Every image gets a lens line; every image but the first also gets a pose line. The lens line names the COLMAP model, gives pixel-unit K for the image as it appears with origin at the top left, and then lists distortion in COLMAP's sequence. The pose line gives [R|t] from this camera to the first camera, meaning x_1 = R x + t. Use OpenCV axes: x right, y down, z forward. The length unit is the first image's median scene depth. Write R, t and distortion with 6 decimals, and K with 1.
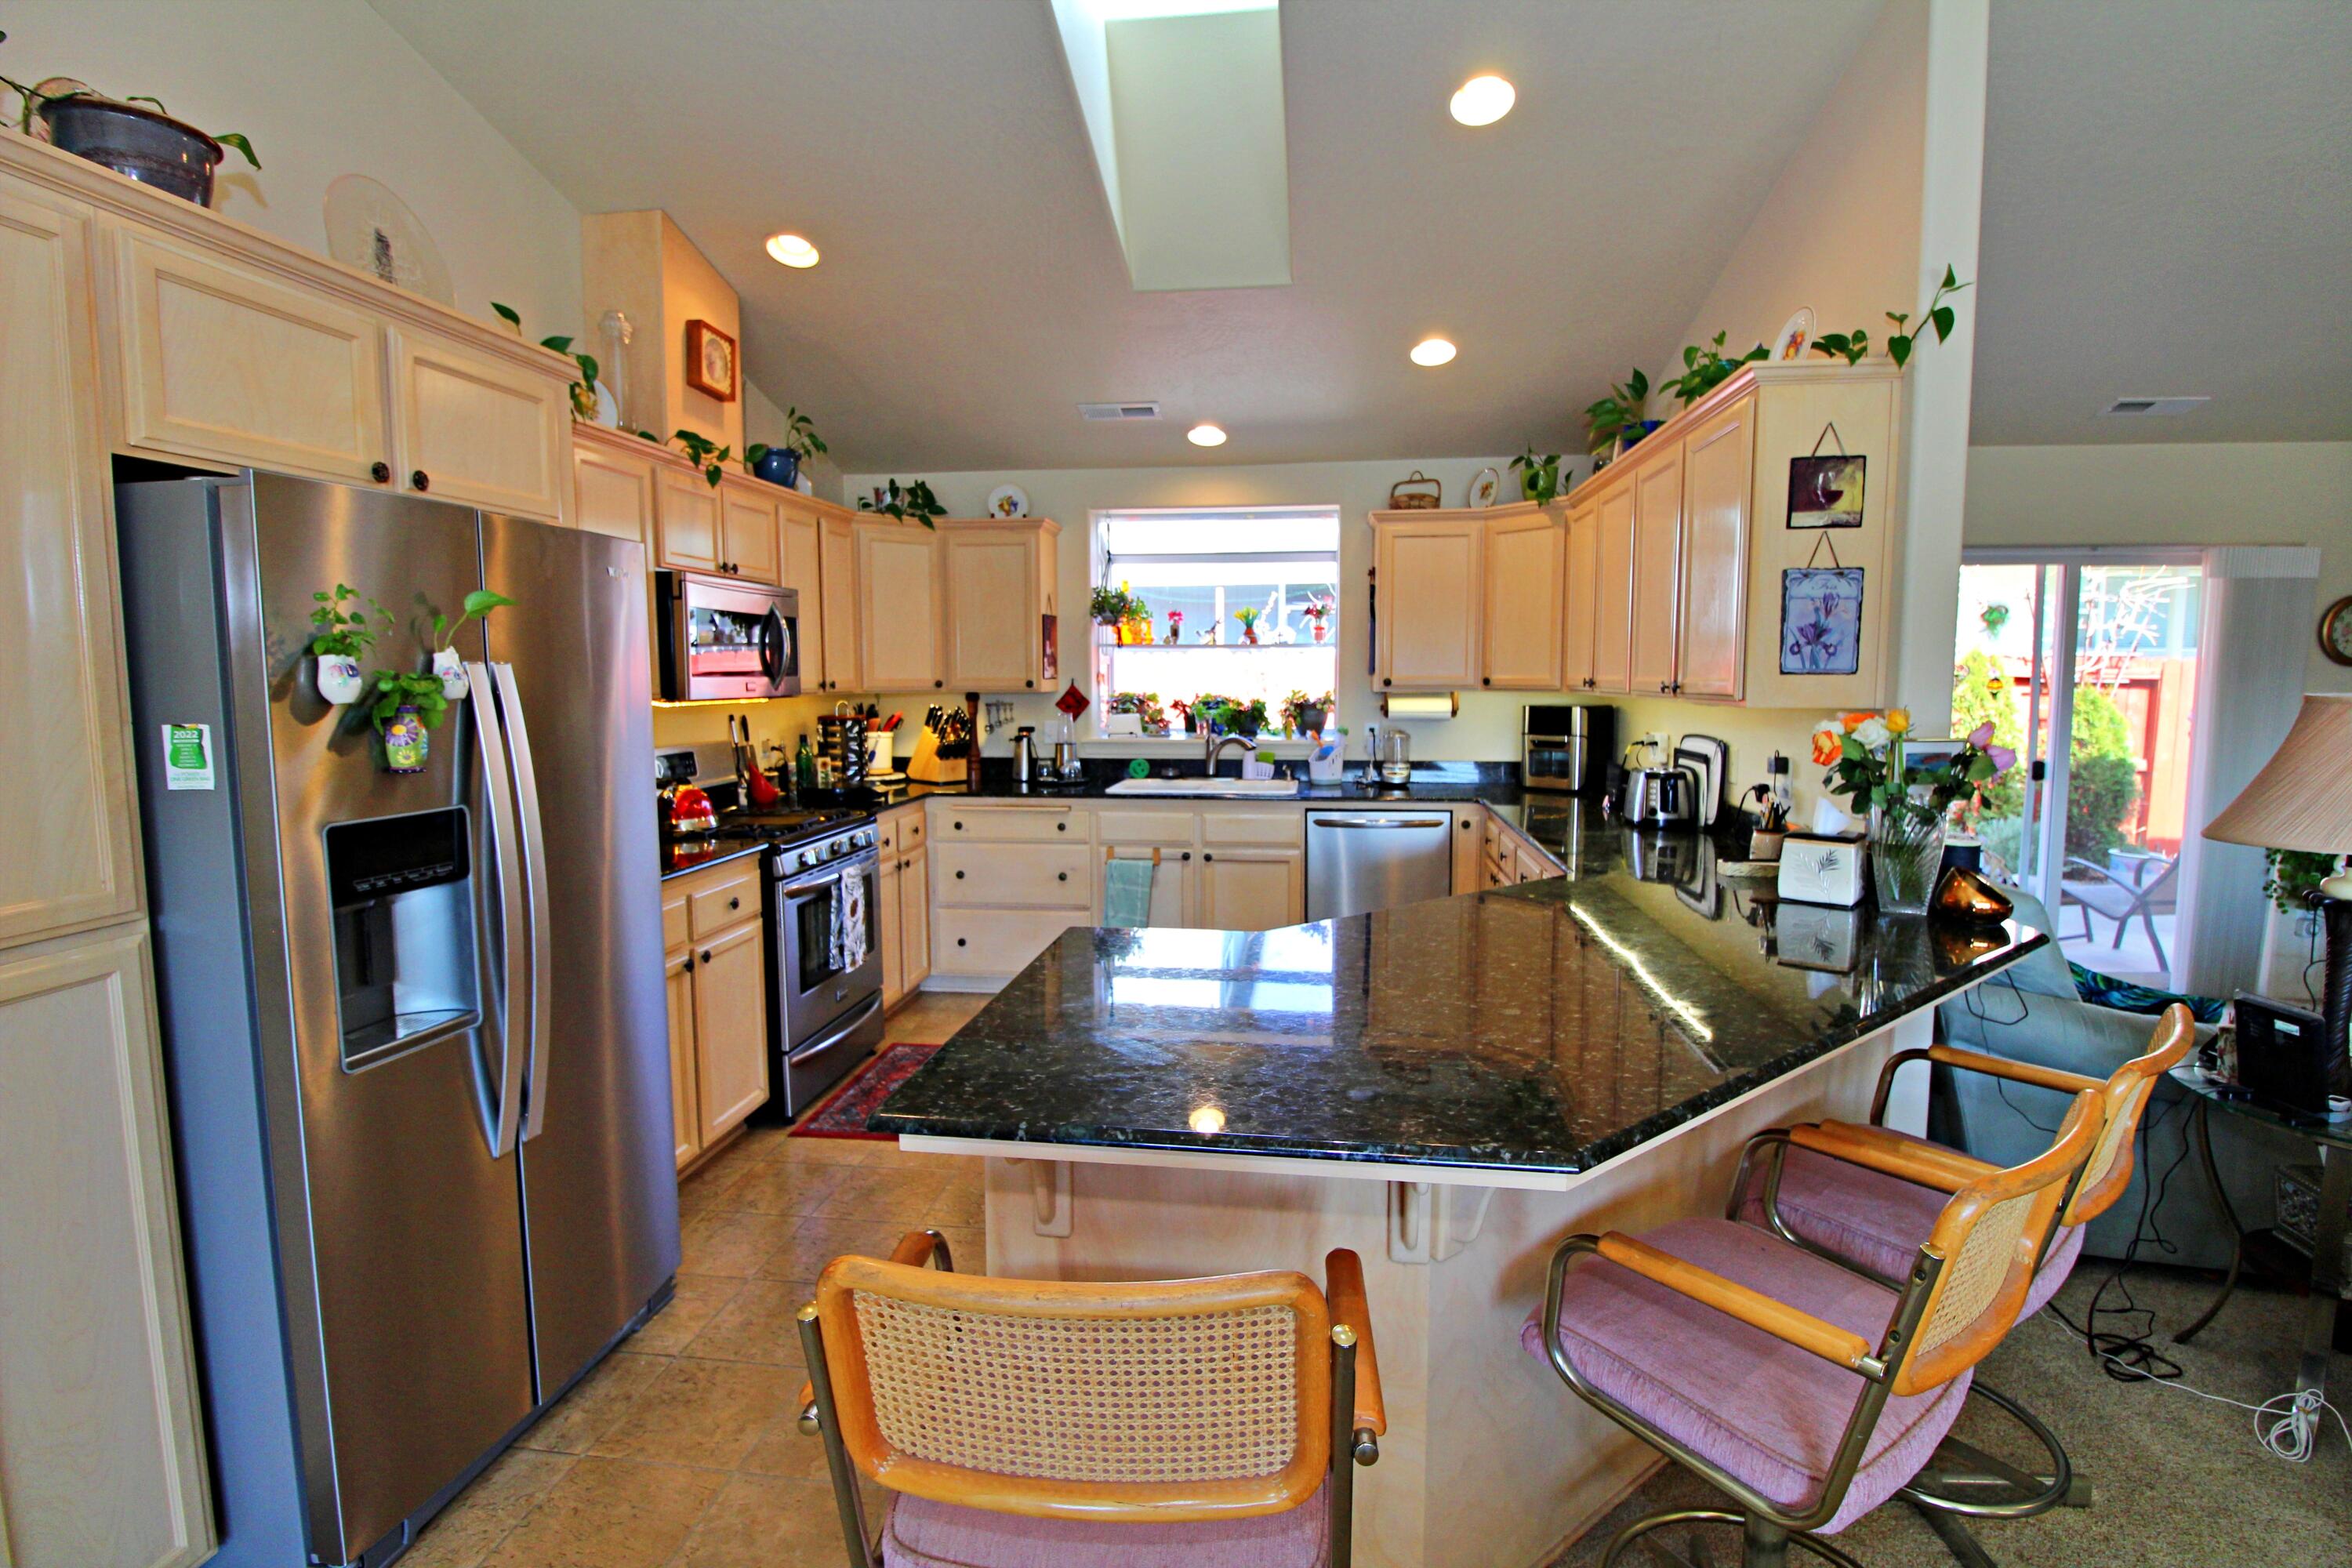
lens RADIAL K [[1083.8, 0, 1172.2], [0, 1083.8, 782.5], [0, 0, 1]] dist [-0.017459, 0.000335]
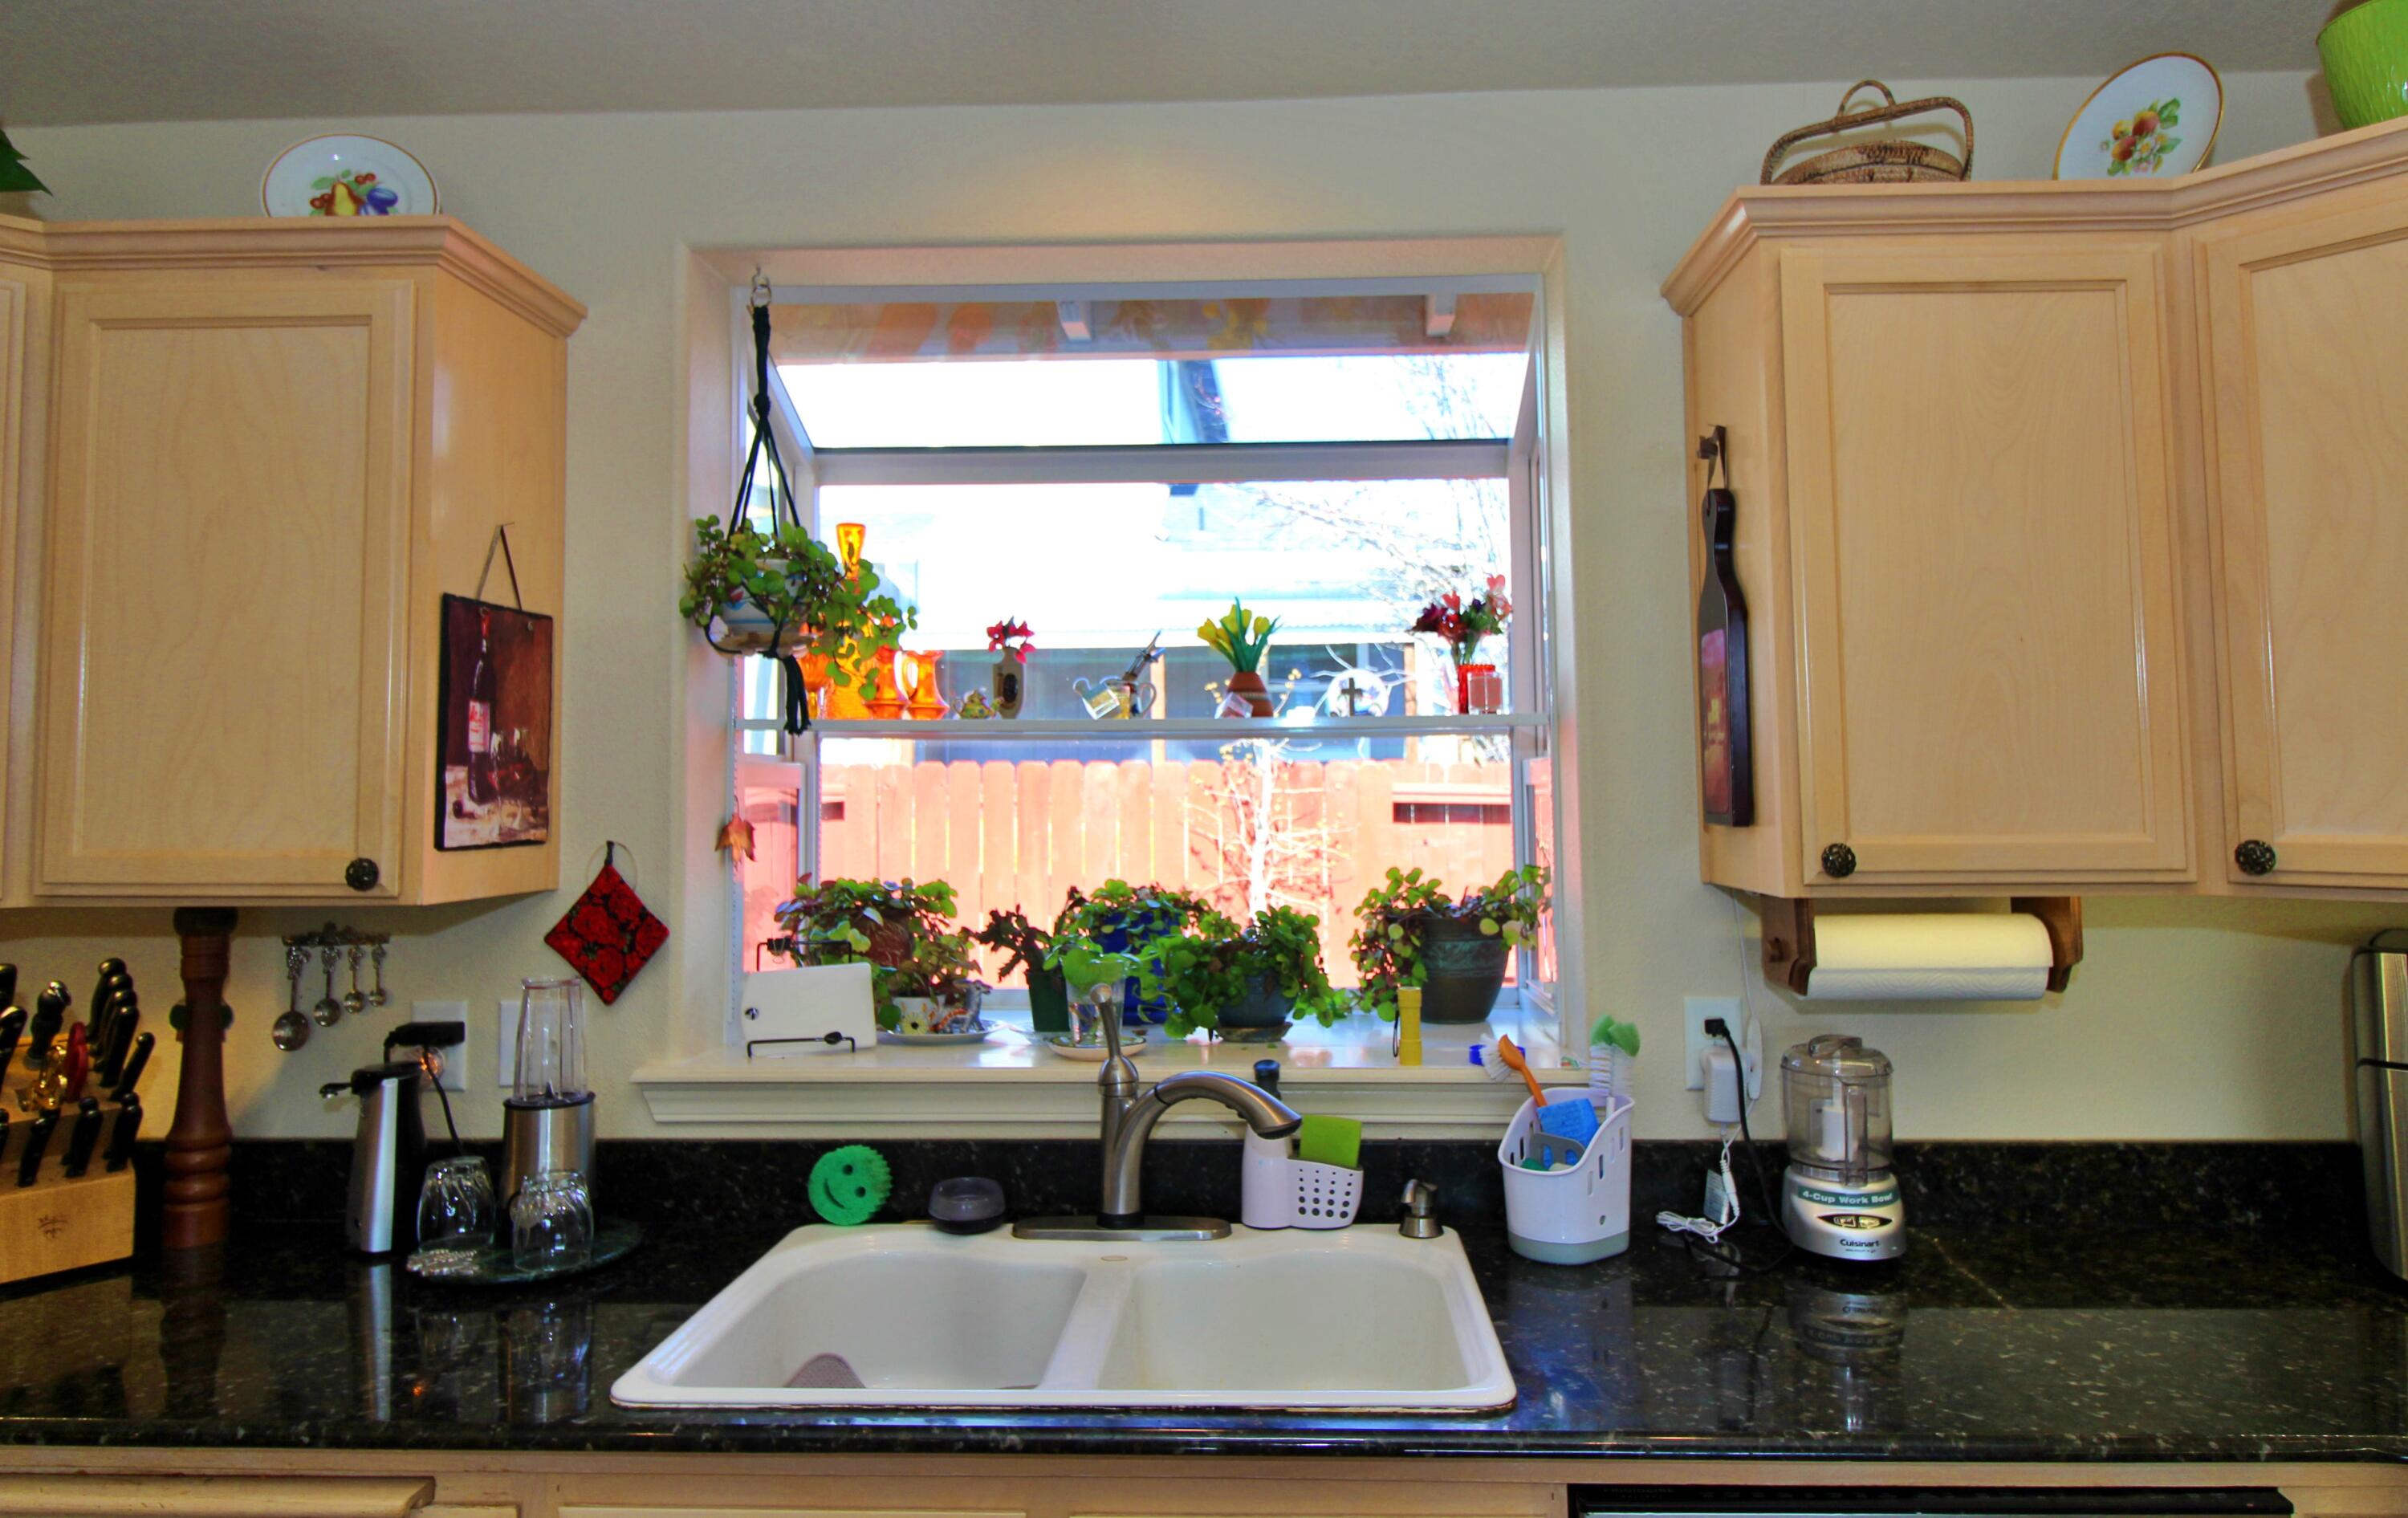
lens RADIAL K [[1576.0, 0, 1213.8], [0, 1576.0, 742.1], [0, 0, 1]] dist [0.012868, 0.002529]
pose [[0.997846, -0.002091, 0.065561, 0.036339], [0.010743, 0.991205, -0.131898, -0.074227], [-0.064708, 0.132318, 0.989093, 0.658093]]
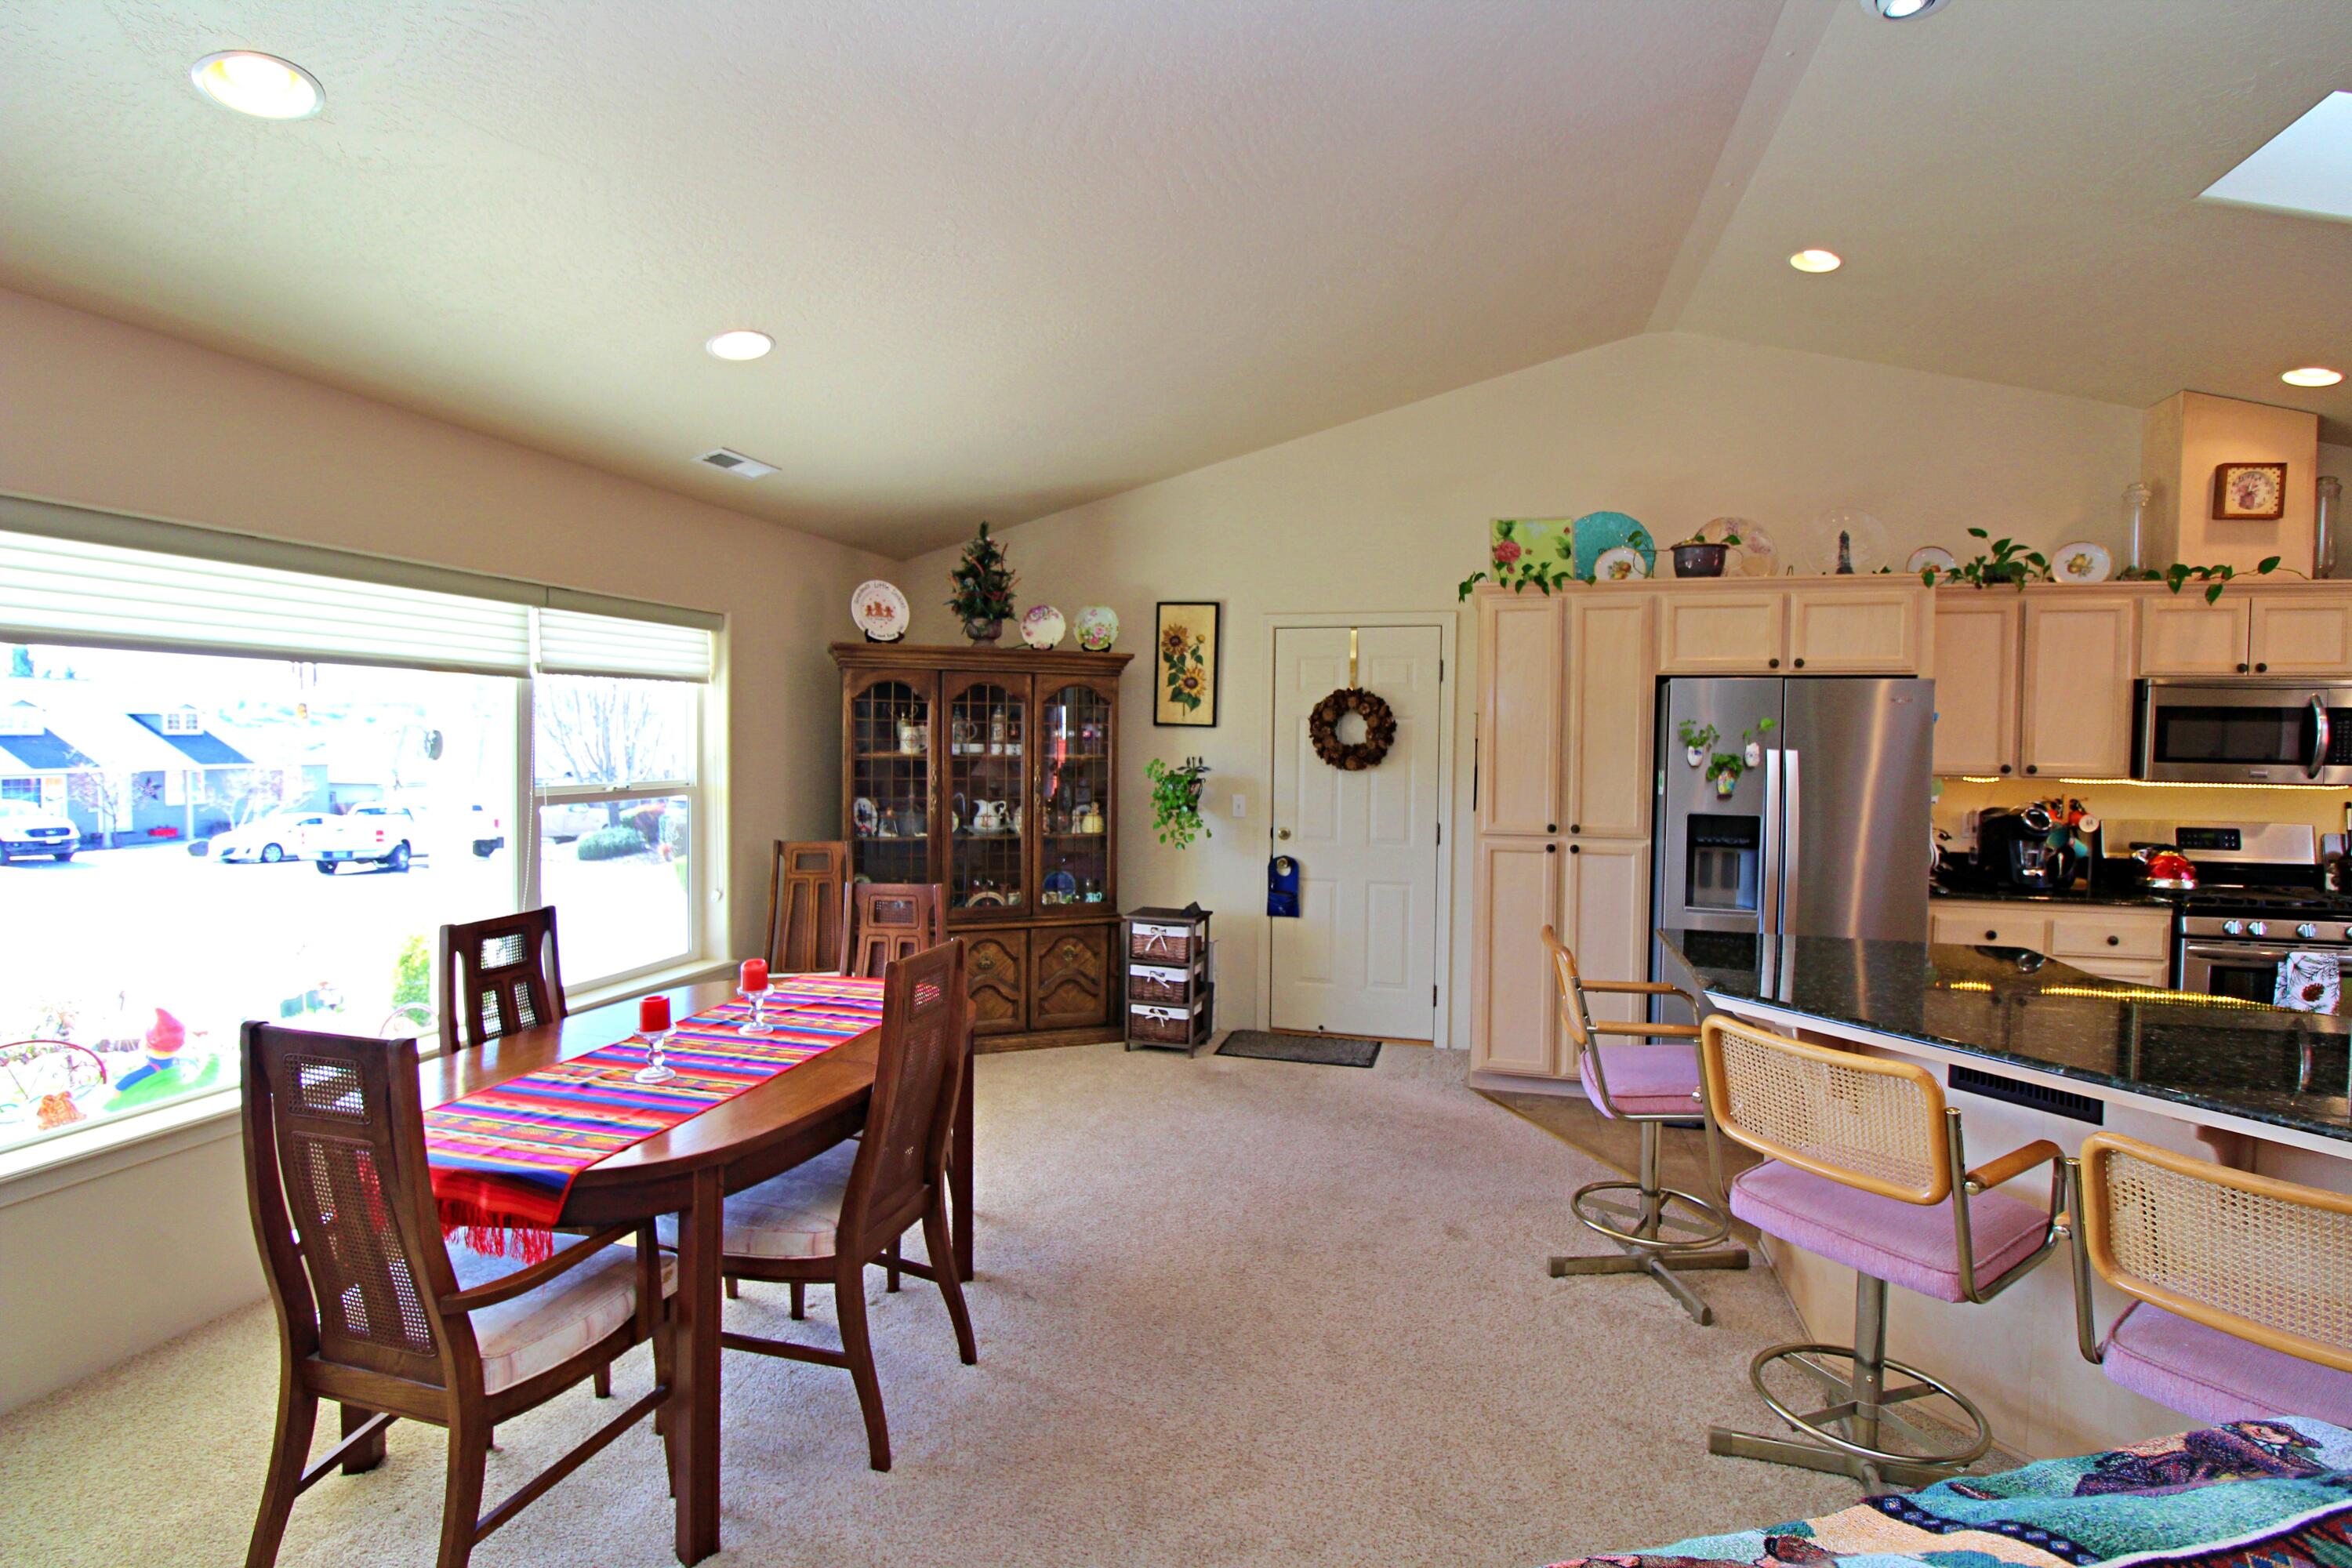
lens RADIAL K [[1083.8, 0, 1170.5], [0, 1083.8, 776.0], [0, 0, 1]] dist [-0.017459, 0.000335]
pose [[-0.127453, 0.034826, -0.991233, 0.643236], [-0.111377, 0.992560, 0.049193, -0.011987], [0.985571, 0.116670, -0.122626, 0.029150]]
